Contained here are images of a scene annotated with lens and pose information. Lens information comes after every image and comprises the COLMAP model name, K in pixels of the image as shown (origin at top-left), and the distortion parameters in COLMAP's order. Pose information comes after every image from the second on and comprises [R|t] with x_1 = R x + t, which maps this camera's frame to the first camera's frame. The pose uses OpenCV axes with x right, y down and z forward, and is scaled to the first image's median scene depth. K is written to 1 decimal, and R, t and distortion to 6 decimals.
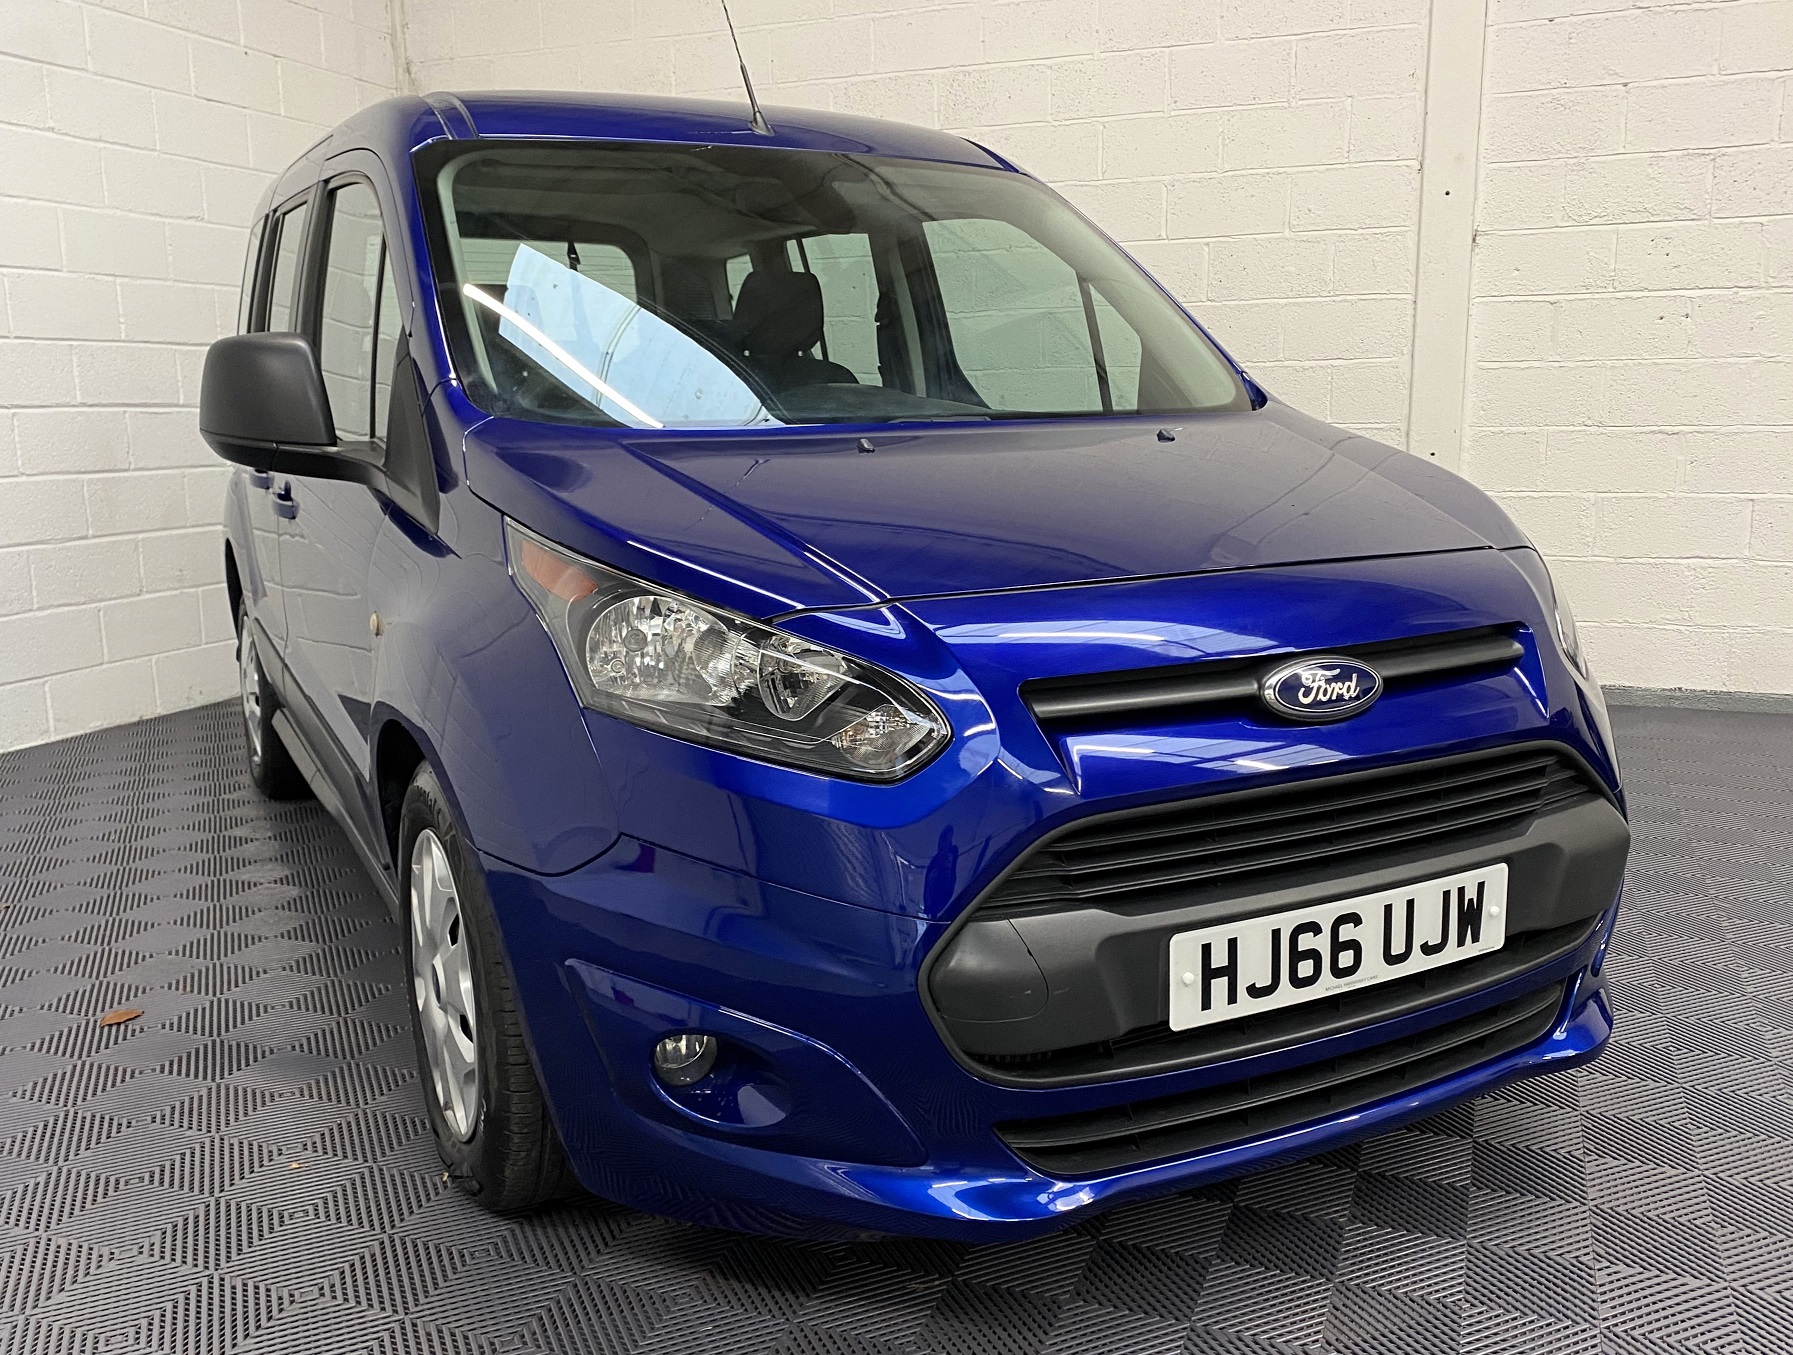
lens RADIAL K [[1563.2, 0, 927.6], [0, 1563.2, 649.9], [0, 0, 1]] dist [0.016230, 0.000266]
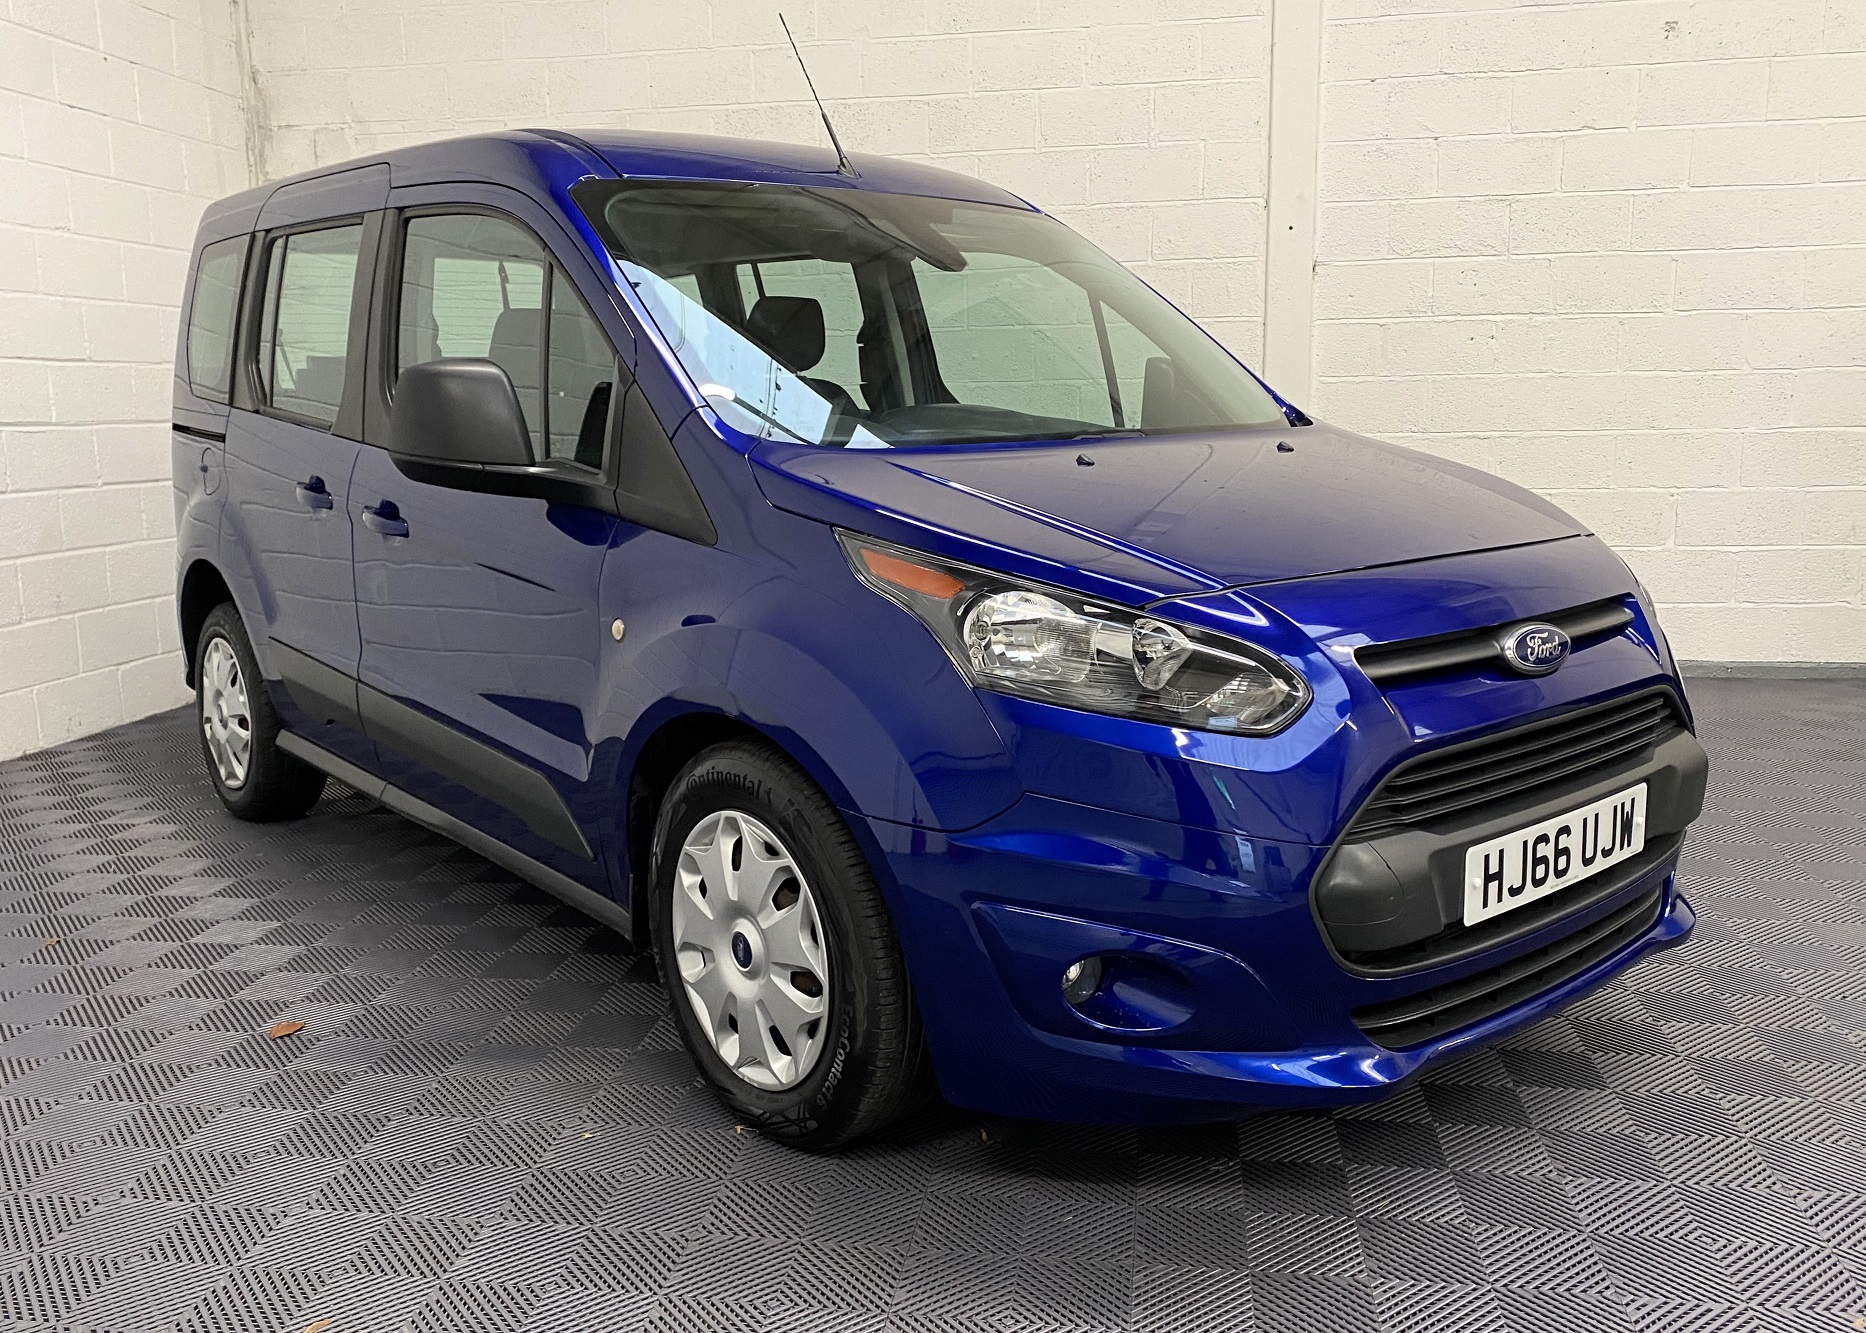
lens RADIAL K [[1555.2, 0, 930.9], [0, 1555.2, 636.2], [0, 0, 1]] dist [0.015107, 0.000659]
pose [[0.977872, -0.036631, 0.205971, -0.467928], [0.039086, 0.999205, -0.007864, 0.005409], [-0.205519, 0.015740, 0.978527, -0.121293]]
